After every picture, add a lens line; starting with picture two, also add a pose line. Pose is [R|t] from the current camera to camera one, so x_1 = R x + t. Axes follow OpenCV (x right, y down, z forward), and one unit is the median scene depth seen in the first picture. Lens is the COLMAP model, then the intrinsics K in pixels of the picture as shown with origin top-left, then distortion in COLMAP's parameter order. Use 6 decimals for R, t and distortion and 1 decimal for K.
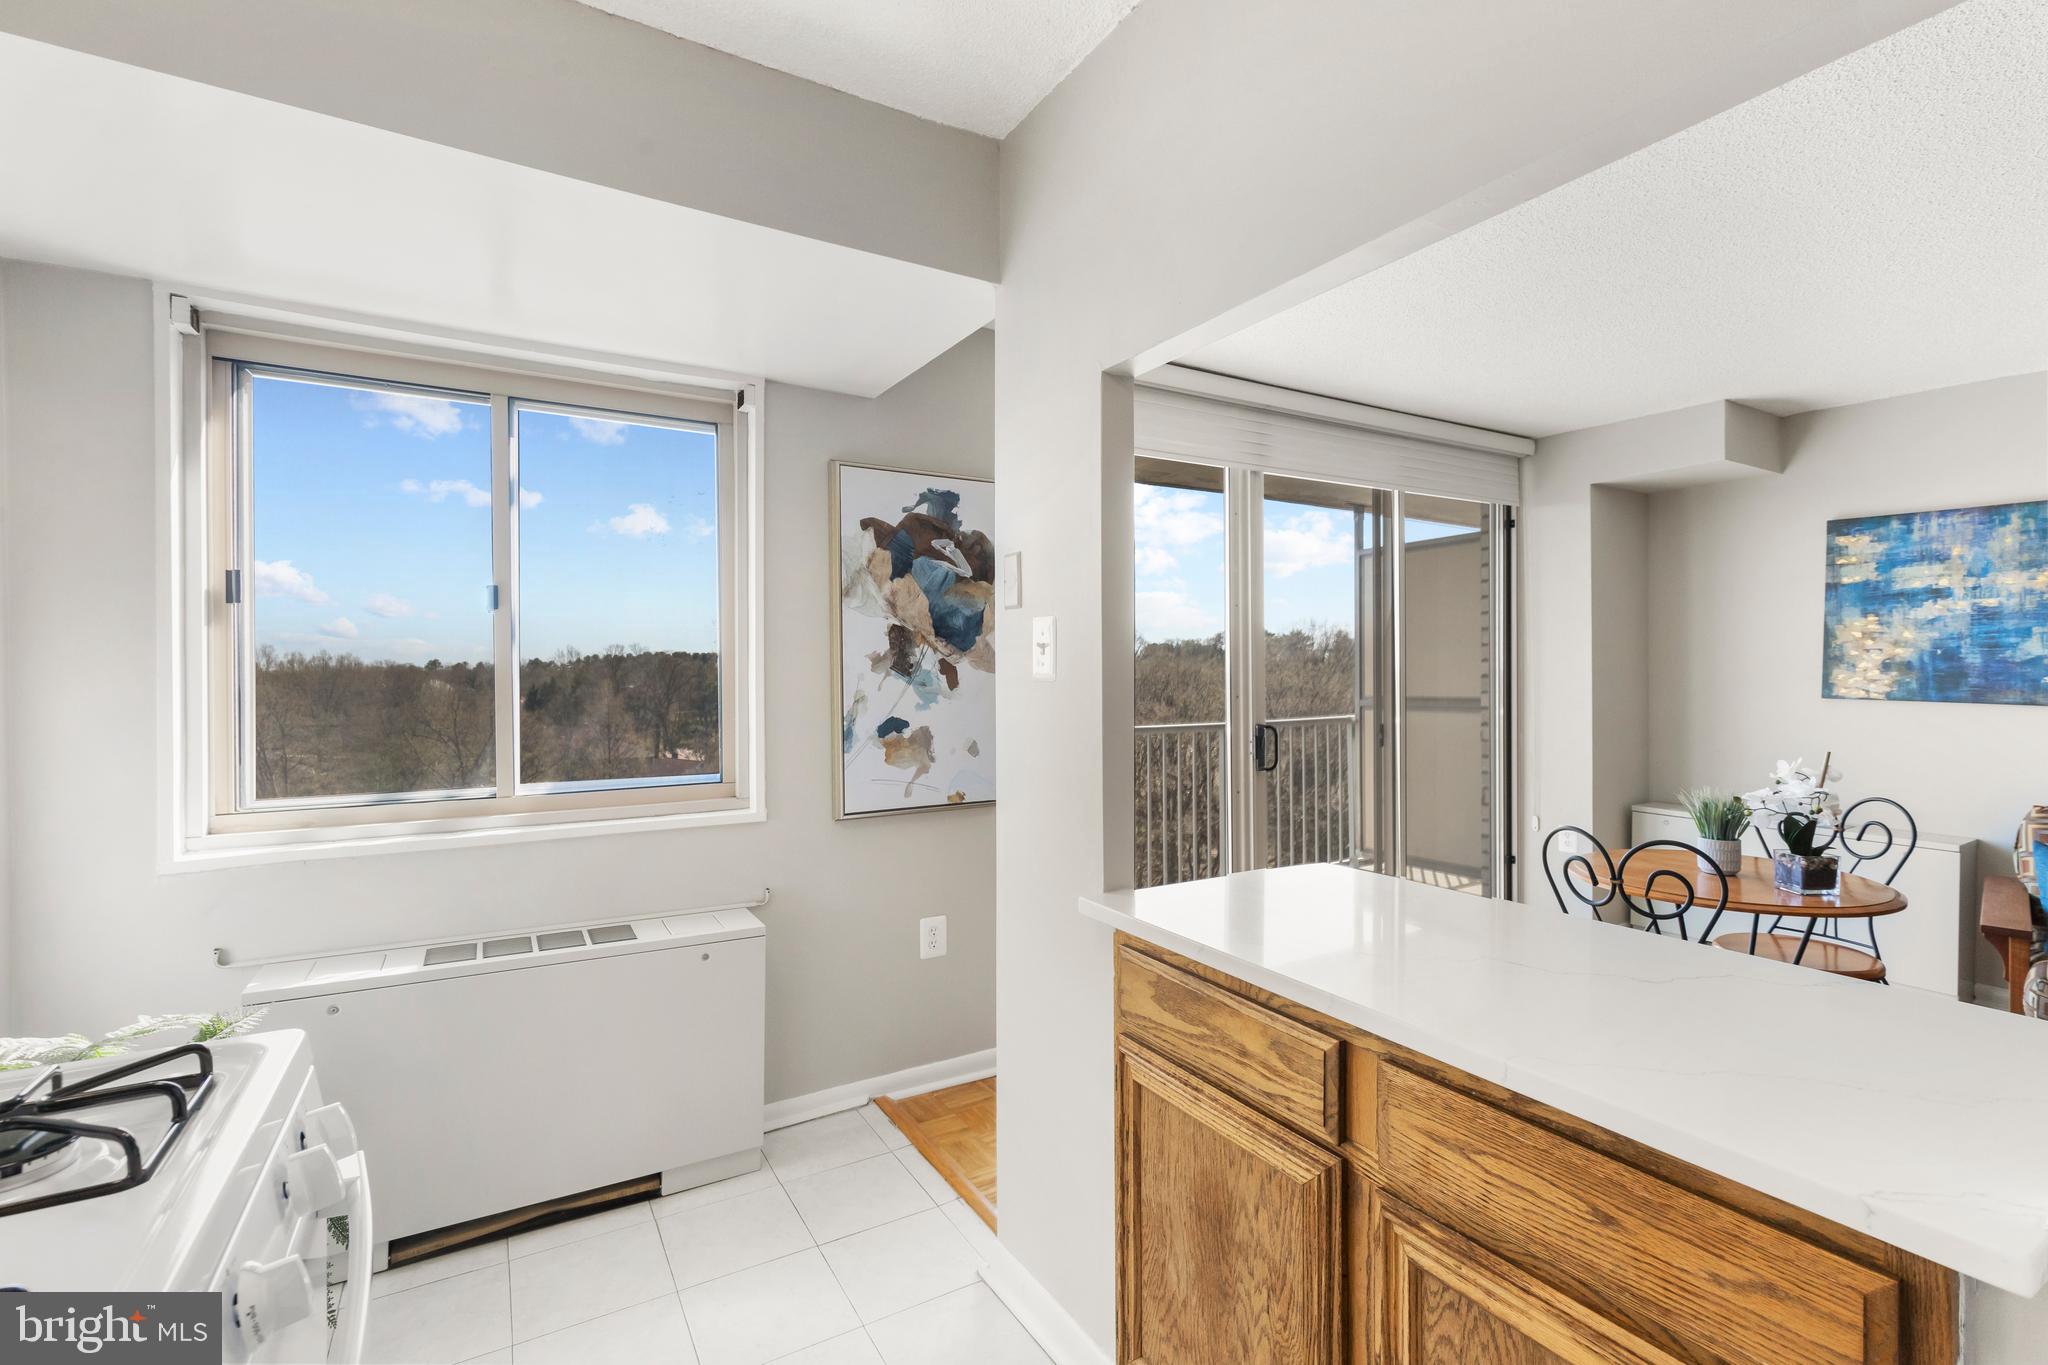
lens RADIAL K [[916.8, 0, 1051.2], [0, 916.8, 676.8], [0, 0, 1]] dist [0.002182, 0.000460]
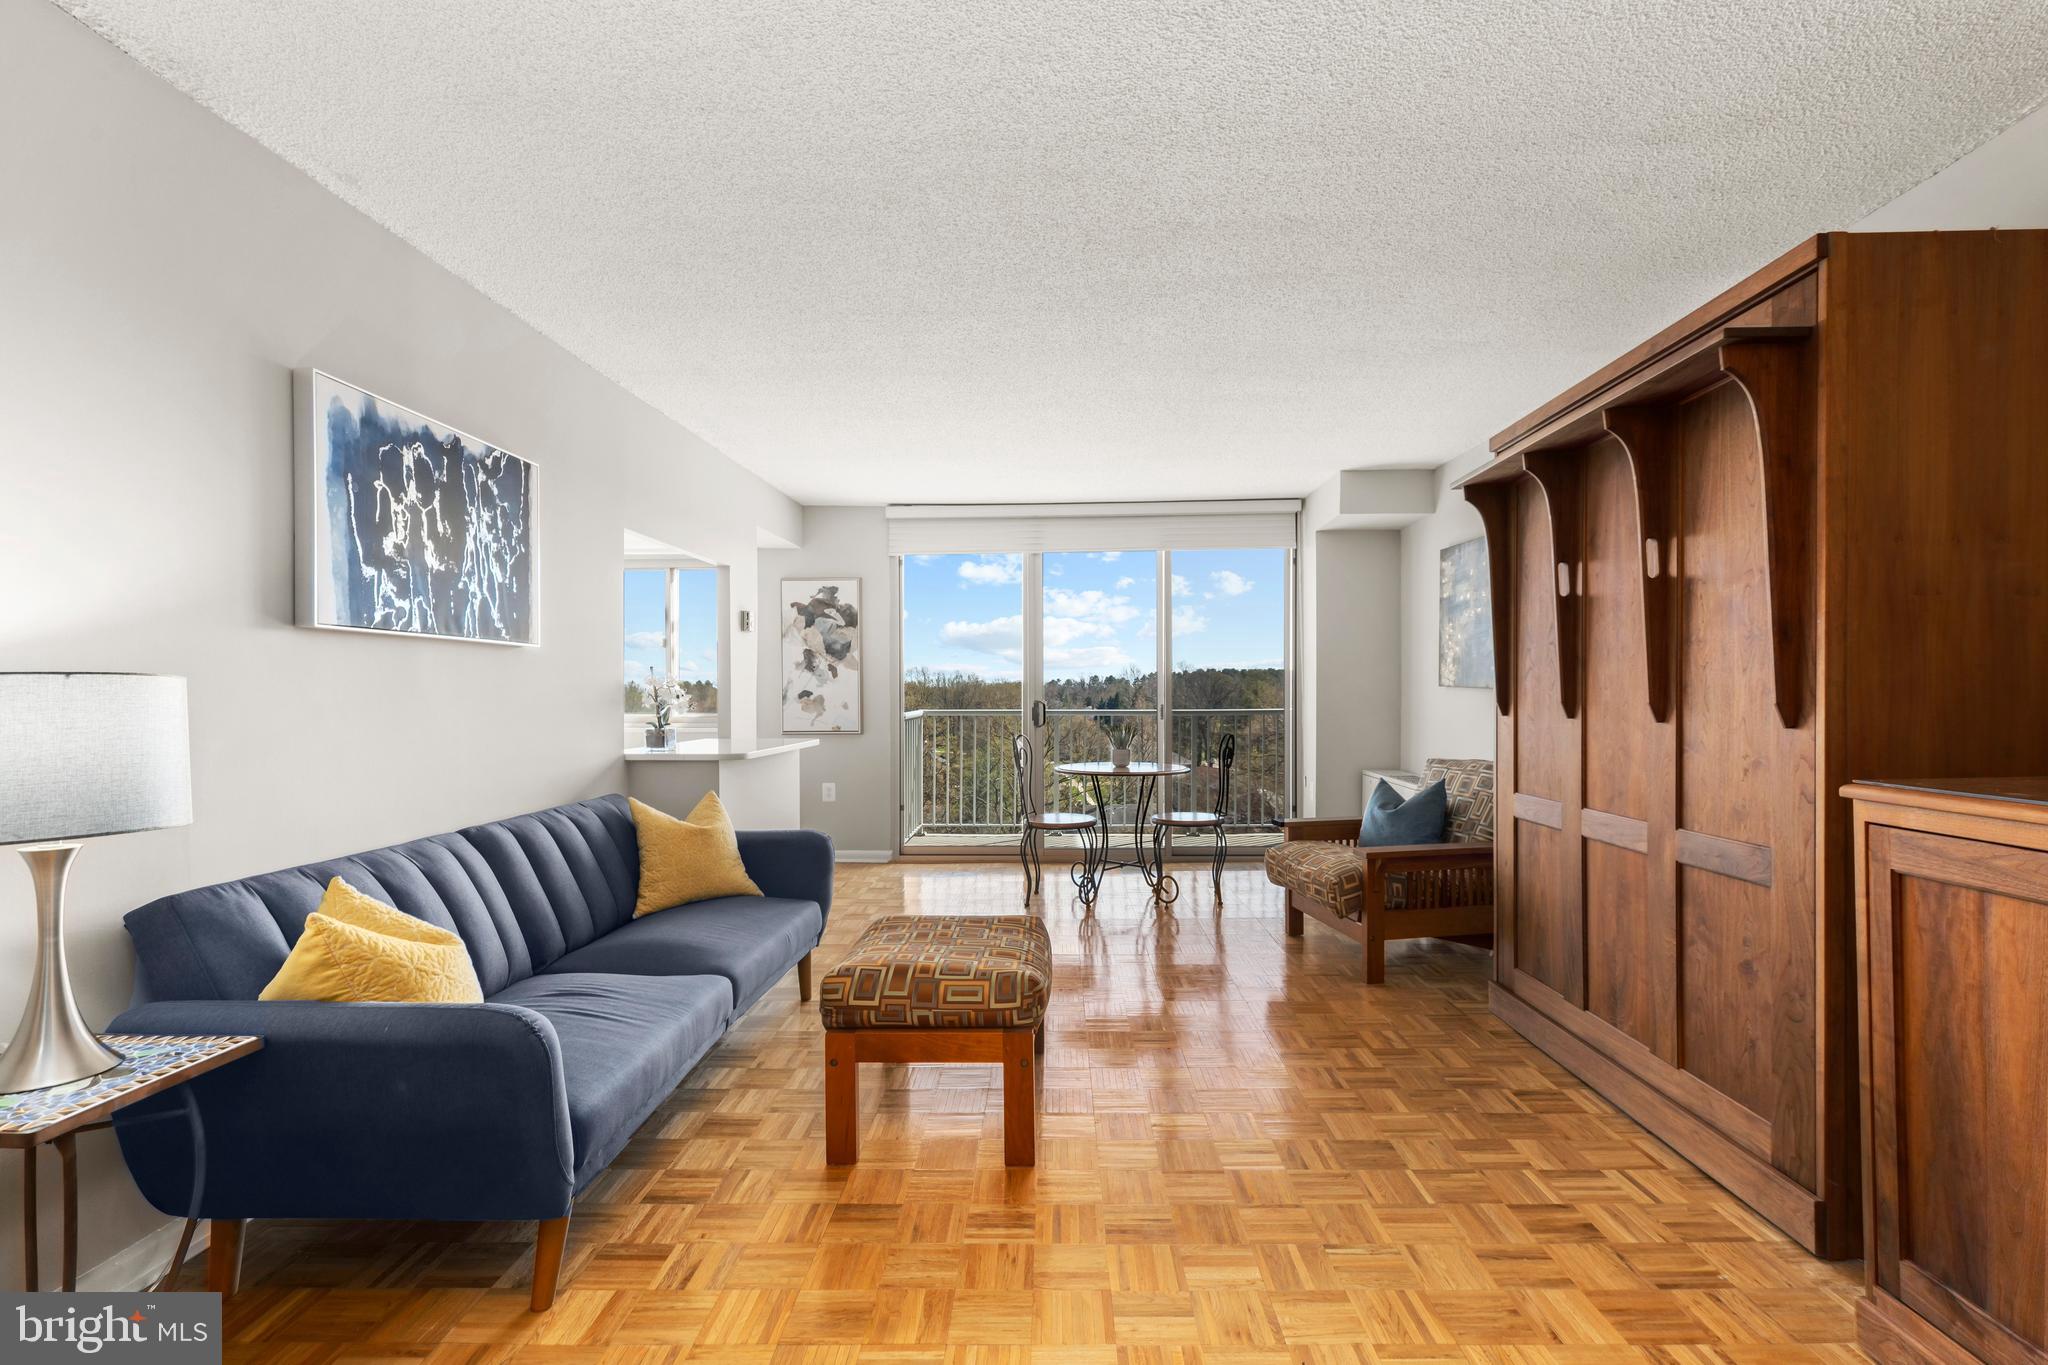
lens RADIAL K [[919.7, 0, 1047.9], [0, 919.7, 703.4], [0, 0, 1]] dist [0.003998, -0.000945]
pose [[0.837268, 0.009054, -0.546717, 1.478811], [-0.003105, 0.999926, 0.011804, 0.045866], [0.546783, -0.008185, 0.837234, -0.532930]]
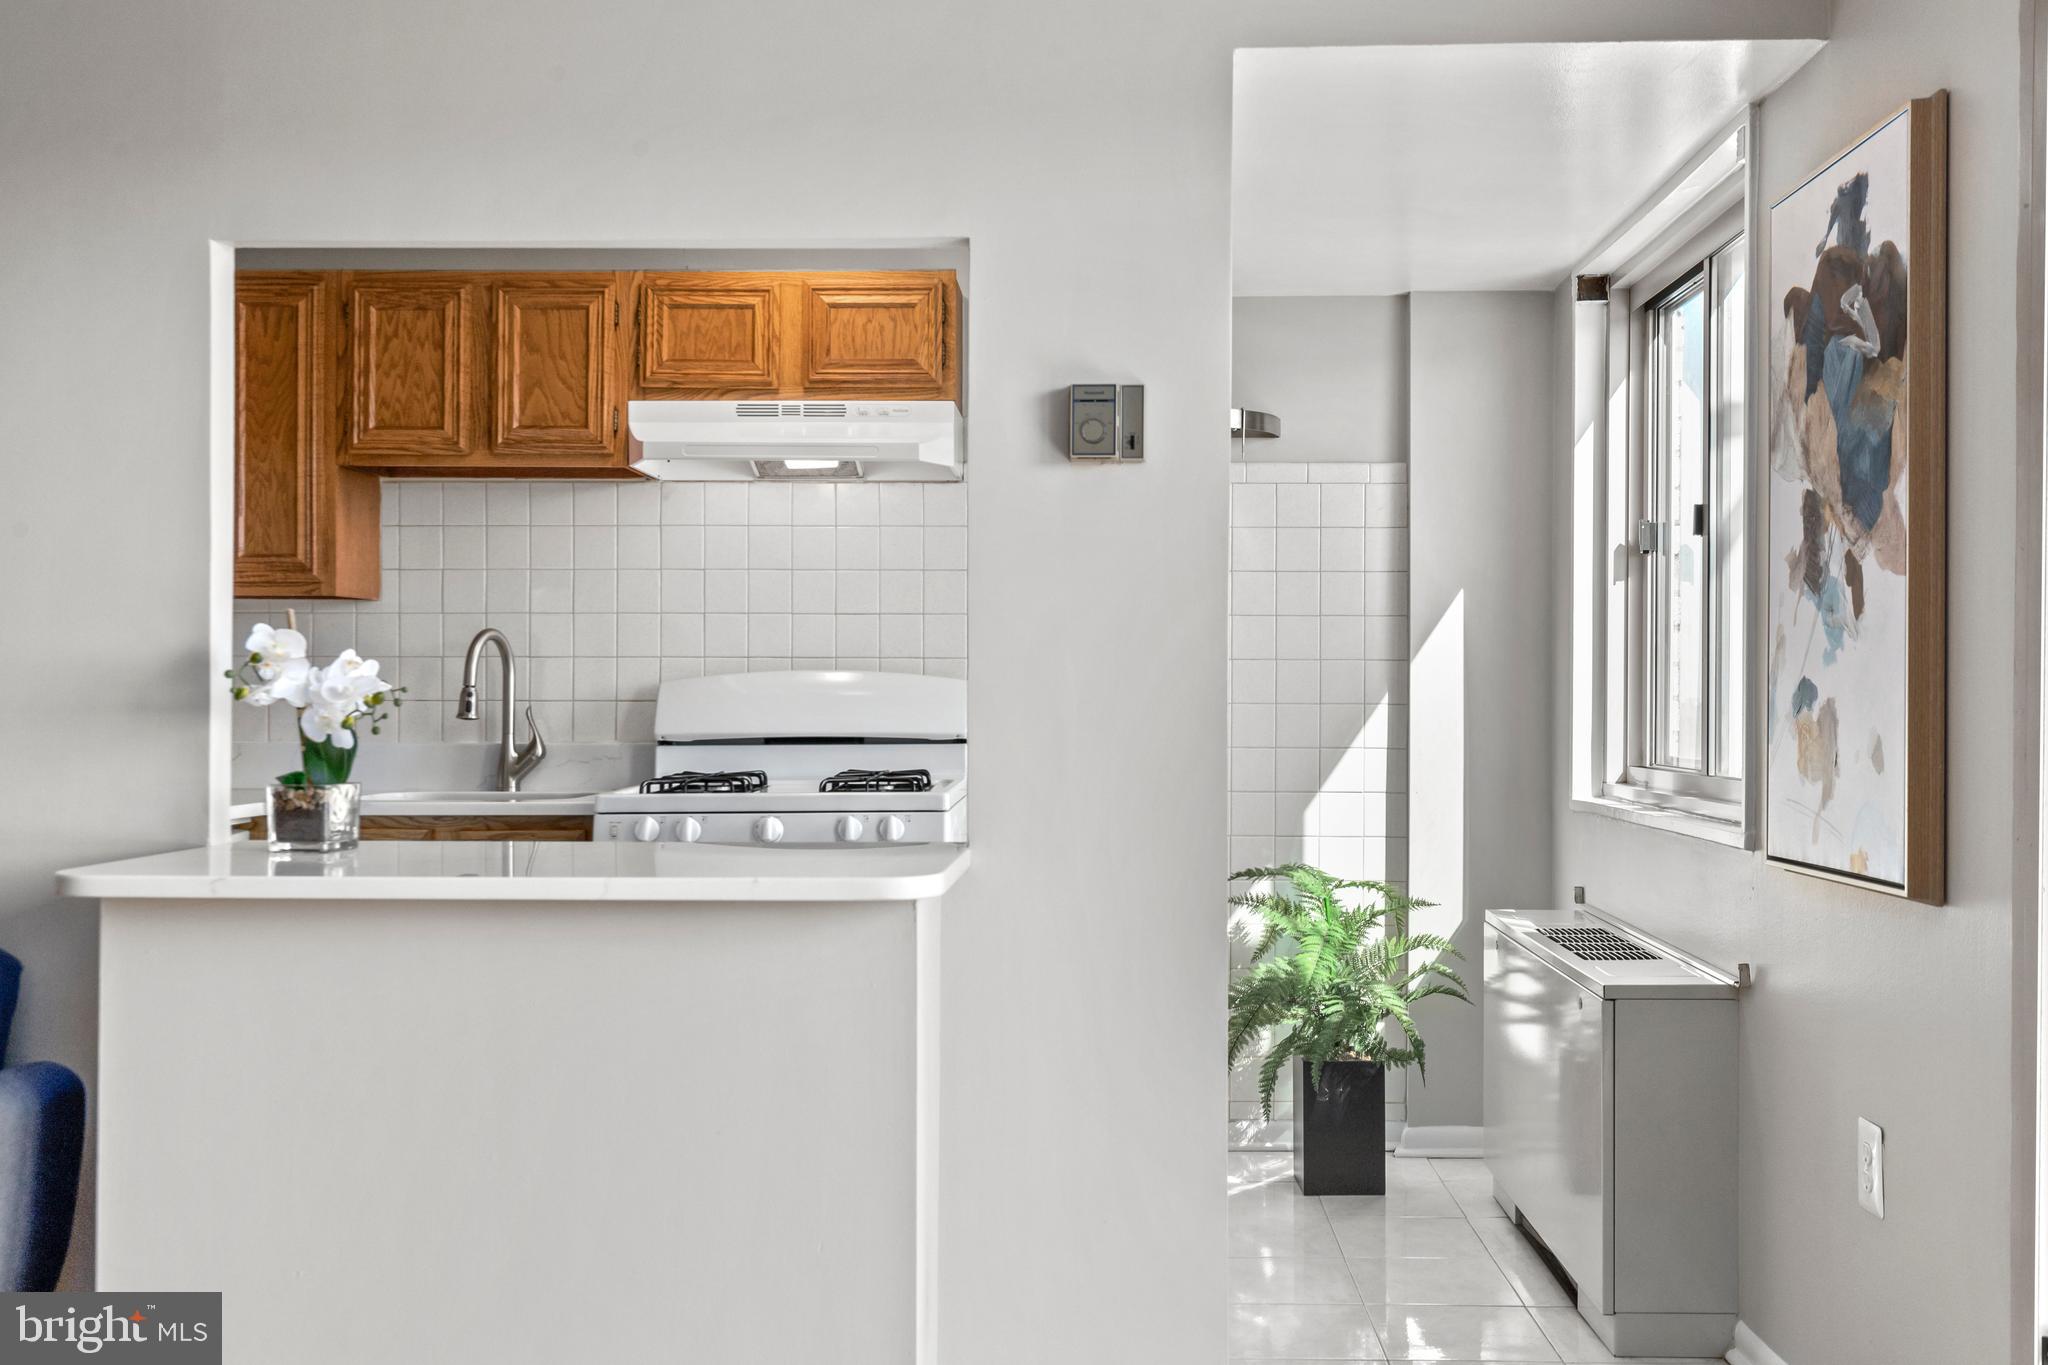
lens RADIAL K [[1960.2, 0, 1054.9], [0, 1960.2, 691.4], [0, 0, 1]] dist [0.005186, 0.001869]
pose [[-0.542140, -0.000569, -0.840288, 0.890048], [-0.004205, 0.999989, 0.002036, 0.048479], [0.840278, 0.004637, -0.542137, 1.166734]]
